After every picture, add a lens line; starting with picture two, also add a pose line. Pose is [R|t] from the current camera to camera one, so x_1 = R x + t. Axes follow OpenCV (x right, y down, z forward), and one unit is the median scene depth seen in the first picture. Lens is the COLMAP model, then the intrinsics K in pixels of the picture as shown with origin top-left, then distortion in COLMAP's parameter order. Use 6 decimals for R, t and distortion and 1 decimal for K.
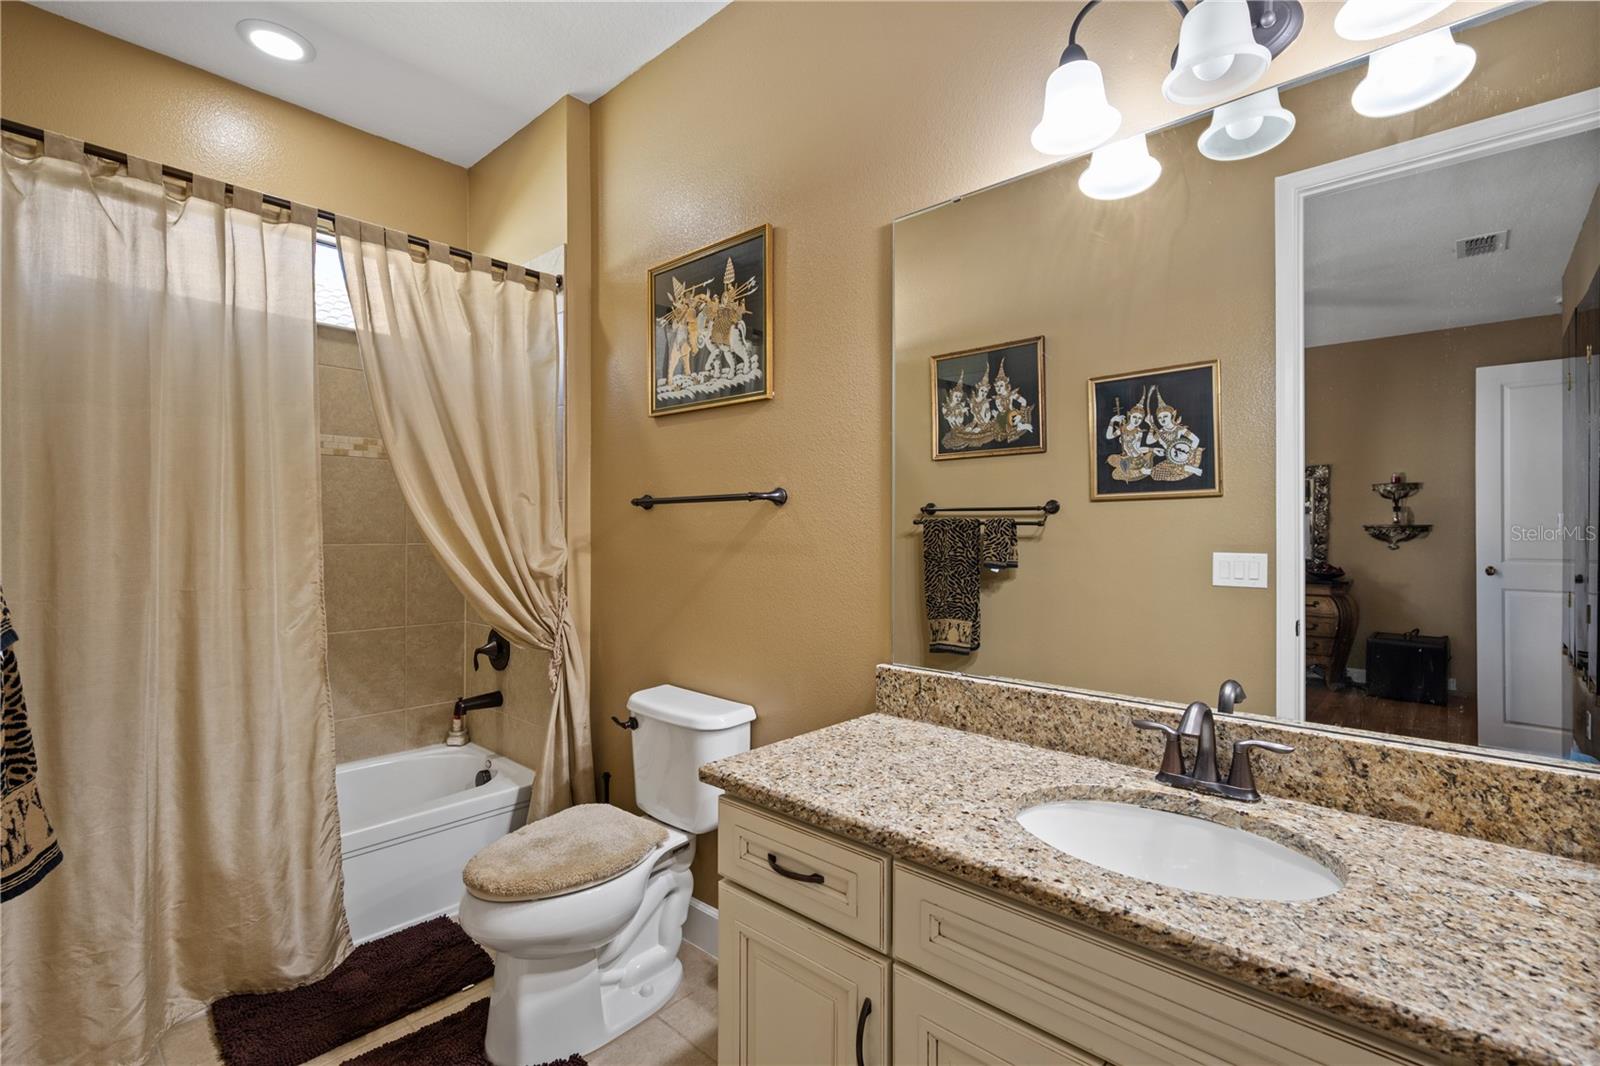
lens RADIAL K [[725.6, 0, 798.9], [0, 725.6, 535.7], [0, 0, 1]] dist [0.003552, 0.000113]
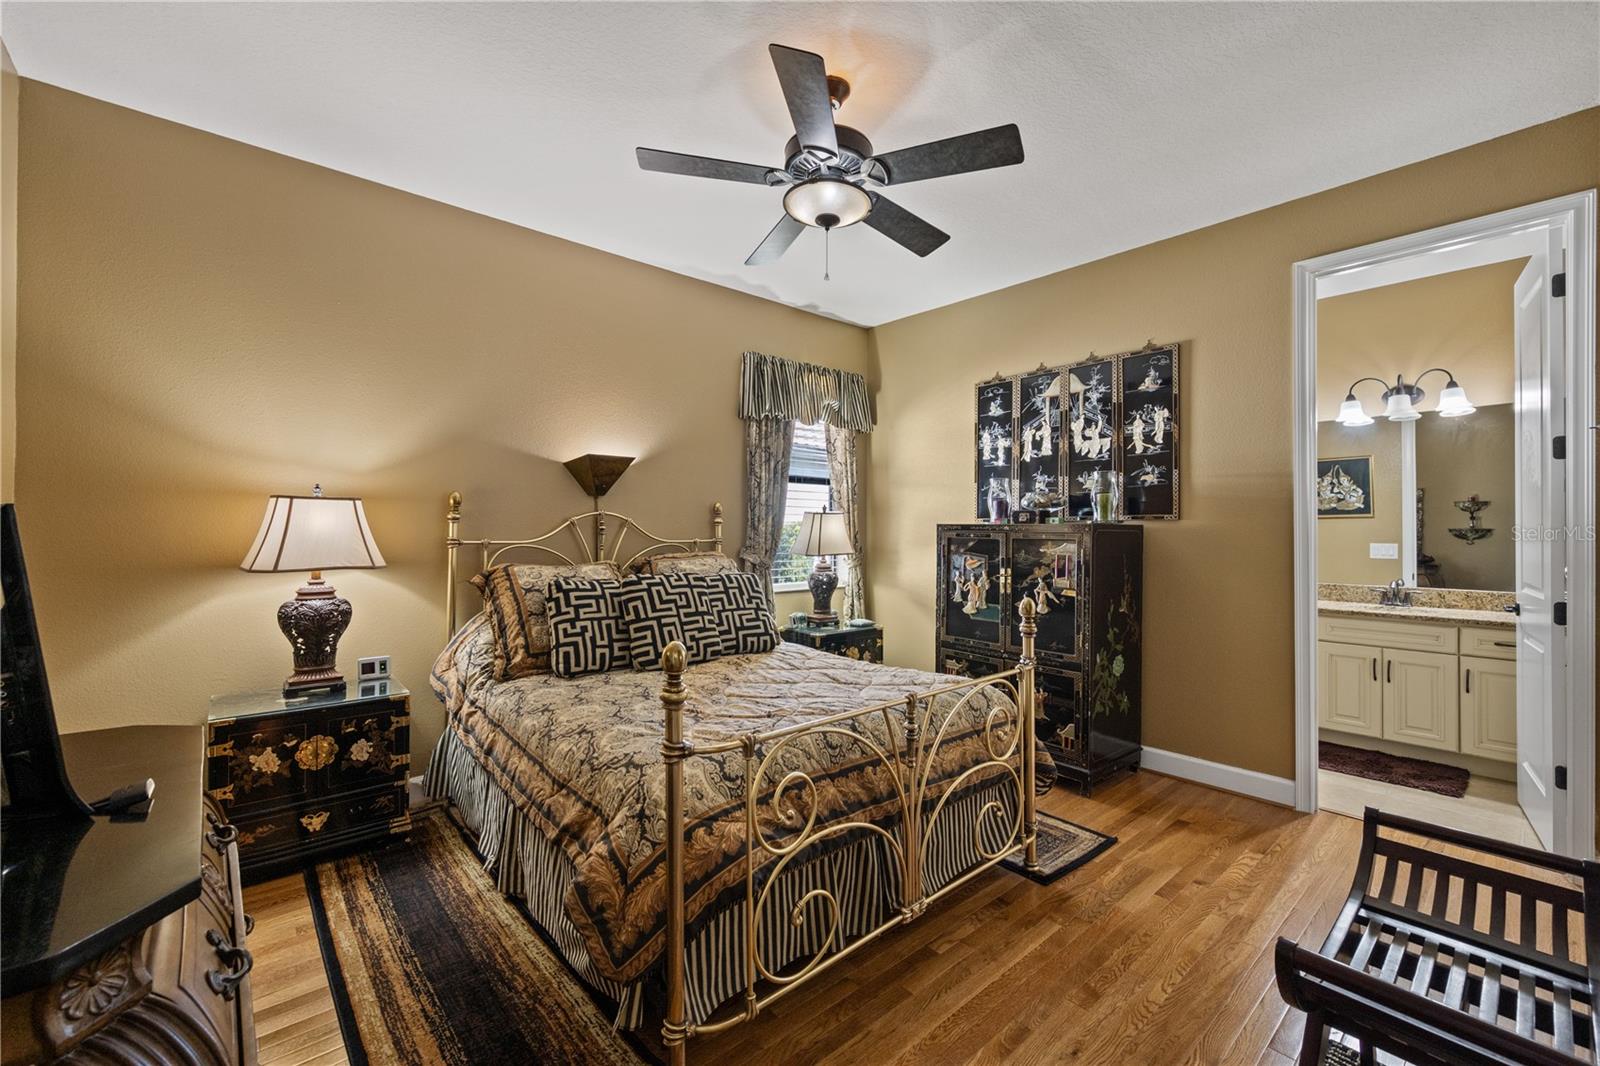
lens RADIAL K [[665.0, 0, 800.4], [0, 665.0, 528.8], [0, 0, 1]] dist [0.000138, 0.000043]
pose [[0.993321, 0.000438, -0.115382, -0.865362], [-0.001653, 0.999944, -0.010433, 0.003945], [0.115371, 0.010554, 0.993266, -1.138355]]
